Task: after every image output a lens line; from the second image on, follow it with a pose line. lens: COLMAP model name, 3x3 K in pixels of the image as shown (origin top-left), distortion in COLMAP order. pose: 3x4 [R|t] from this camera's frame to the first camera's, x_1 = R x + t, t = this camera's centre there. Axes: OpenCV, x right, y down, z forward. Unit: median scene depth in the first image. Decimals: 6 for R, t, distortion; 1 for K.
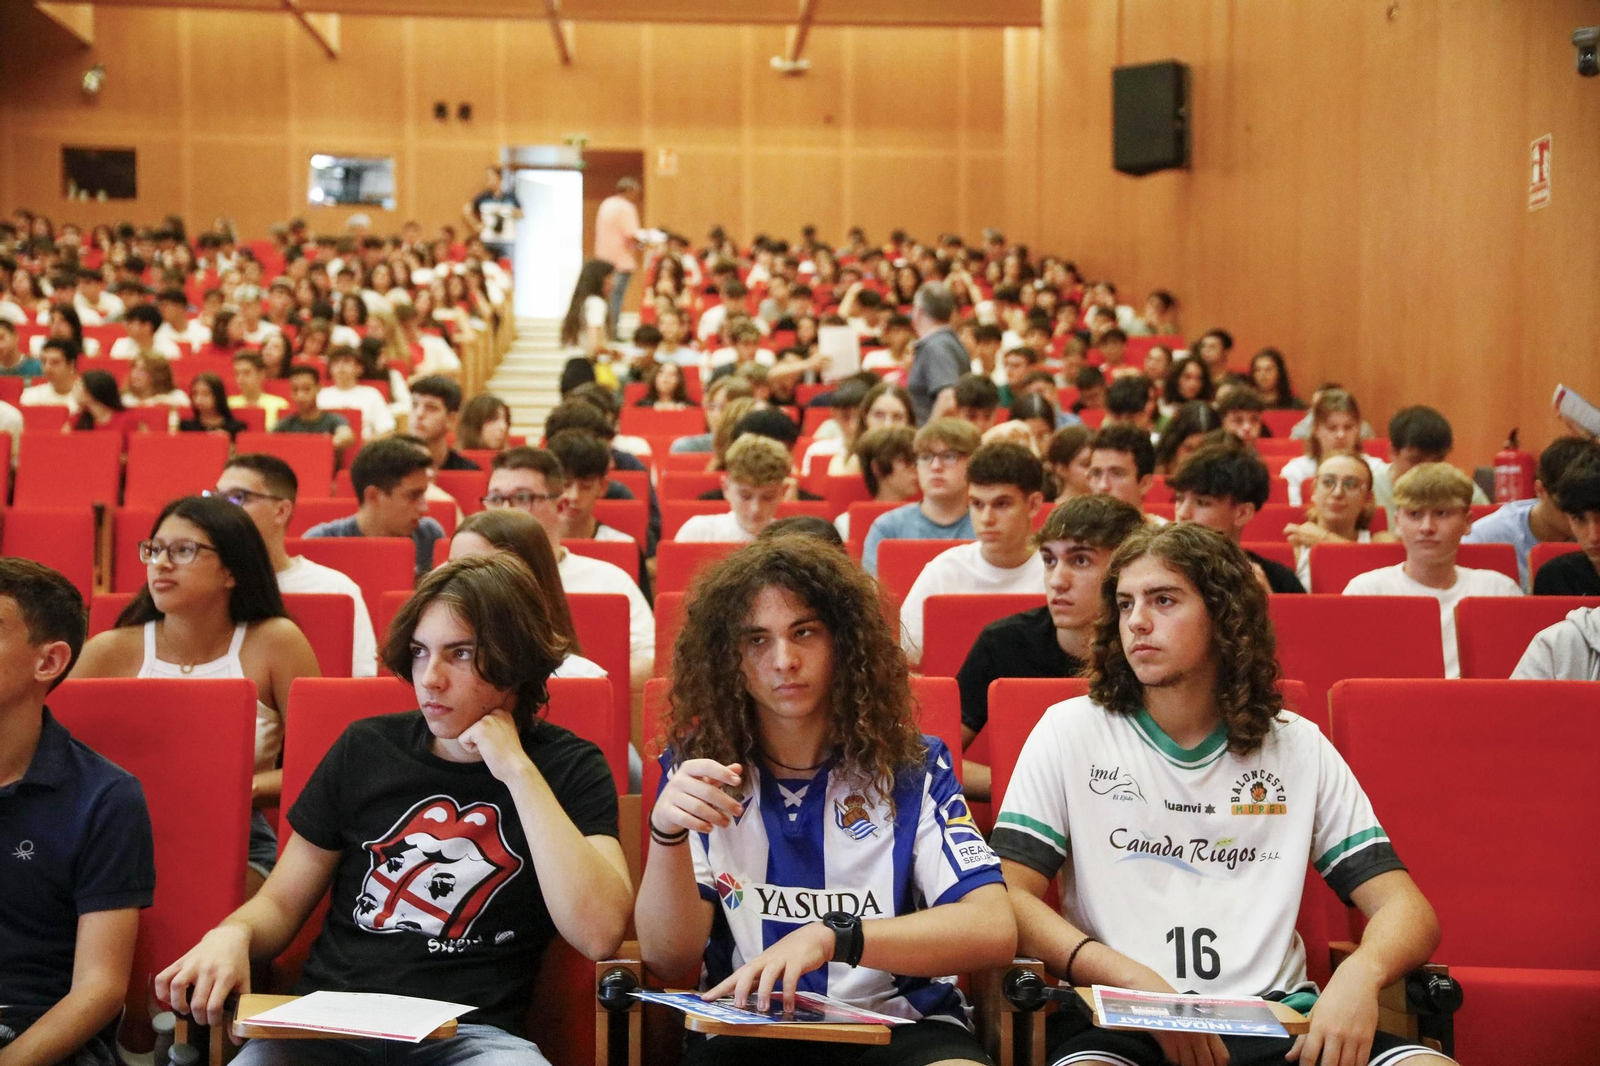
lens RADIAL K [[2304.2, 0, 795.2], [0, 2304.2, 535.5], [0, 0, 1]] dist [0.266167, 0.000000]
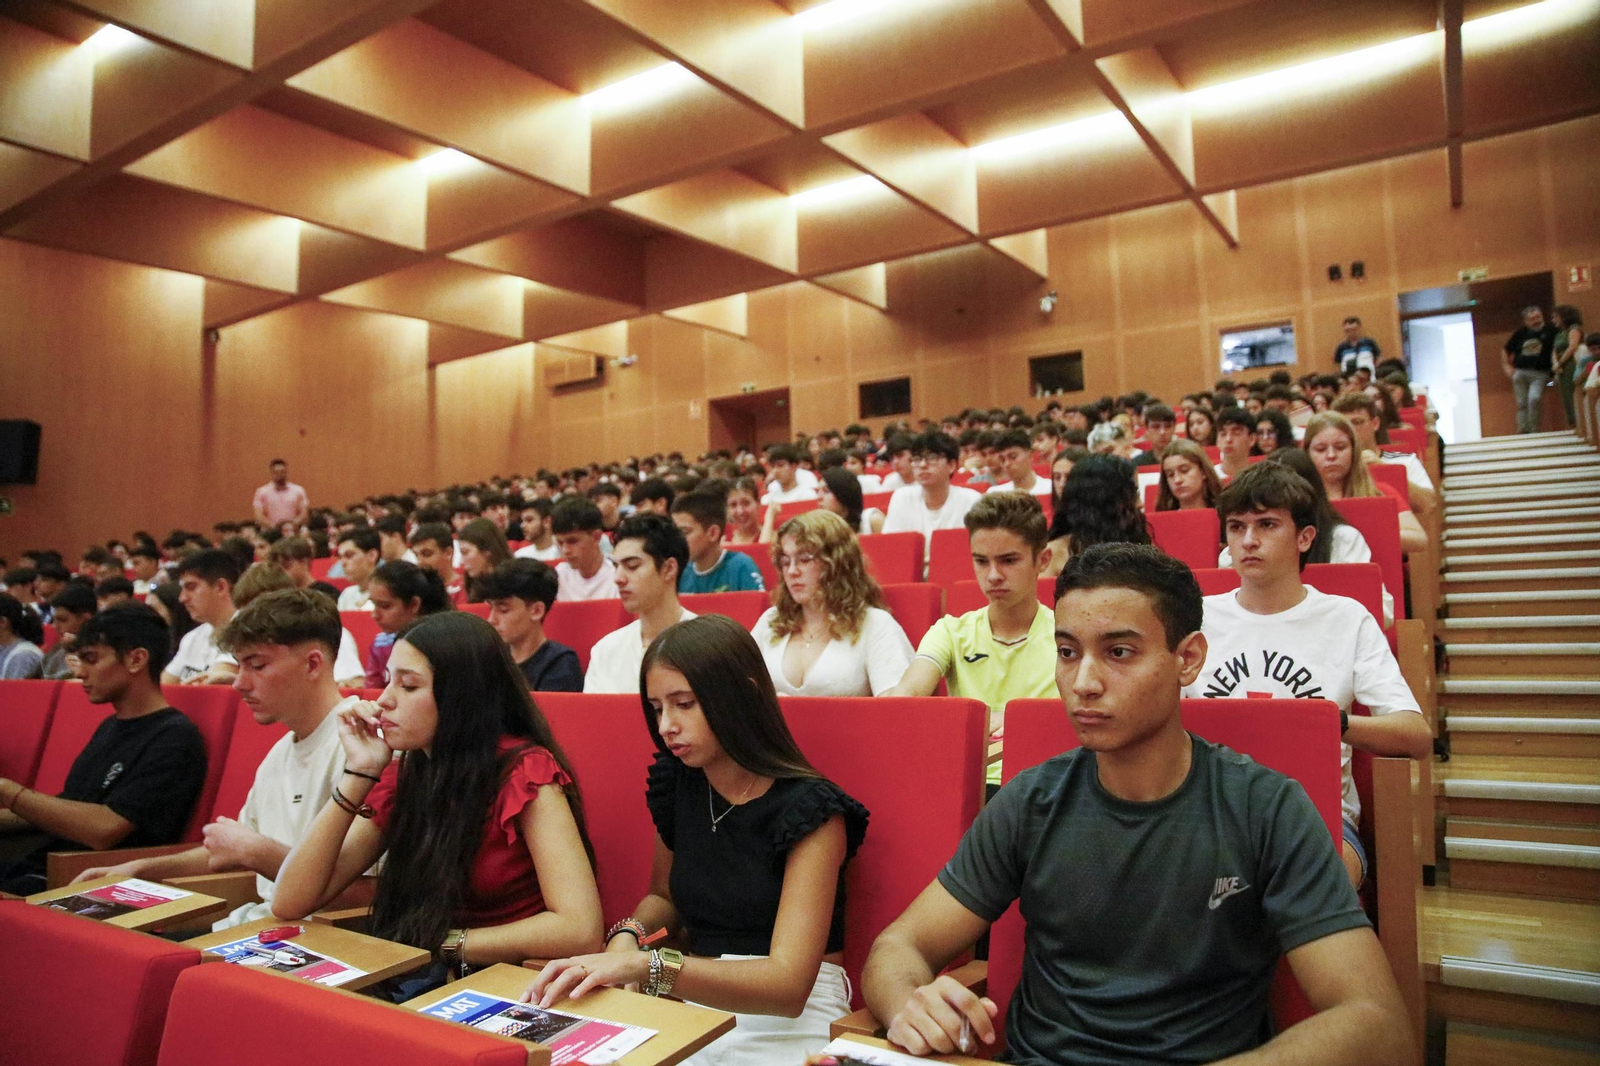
lens RADIAL K [[1122.9, 0, 793.6], [0, 1122.9, 531.1], [0, 0, 1]] dist [-0.079685, 0.044596]
pose [[0.825931, -0.070141, -0.559391, -0.079992], [0.041805, 0.997118, -0.063303, -0.036817], [0.562220, 0.028899, 0.826483, 0.425231]]
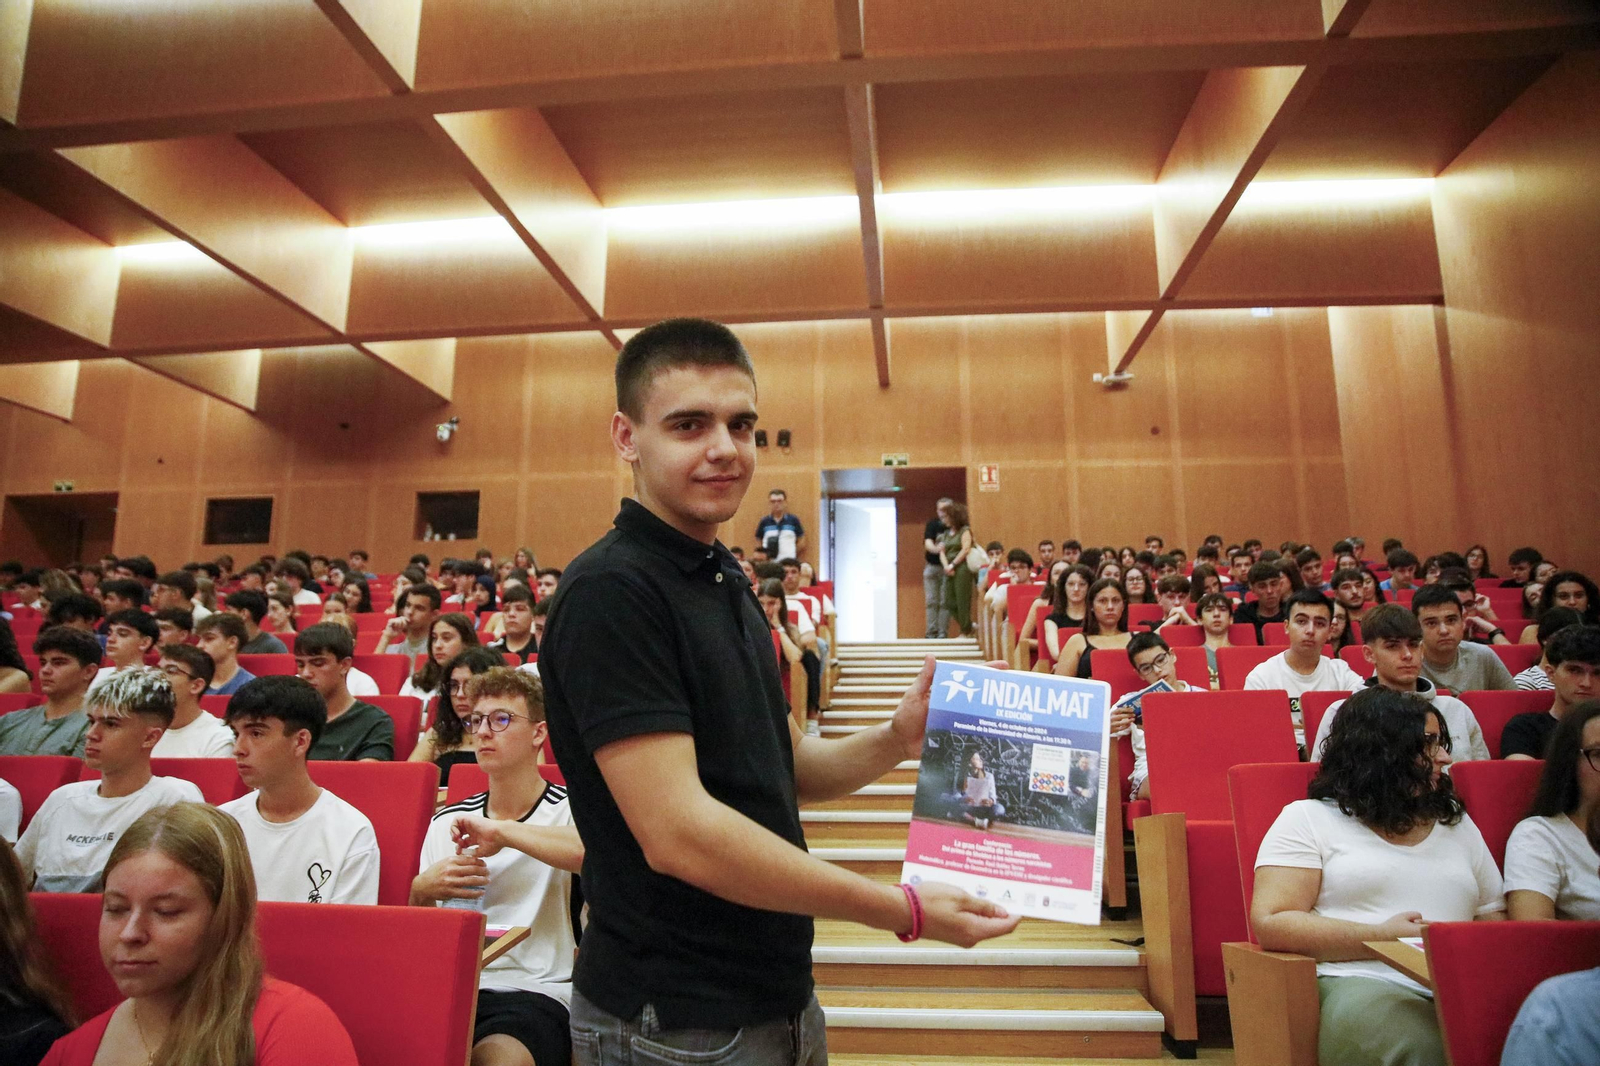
lens RADIAL K [[1122.9, 0, 788.1], [0, 1122.9, 542.6], [0, 0, 1]] dist [-0.079685, 0.044596]
pose [[0.987947, -0.029131, -0.152027, -0.067716], [0.005383, 0.988003, -0.154338, -0.062948], [0.154699, 0.151659, 0.976252, 0.535471]]
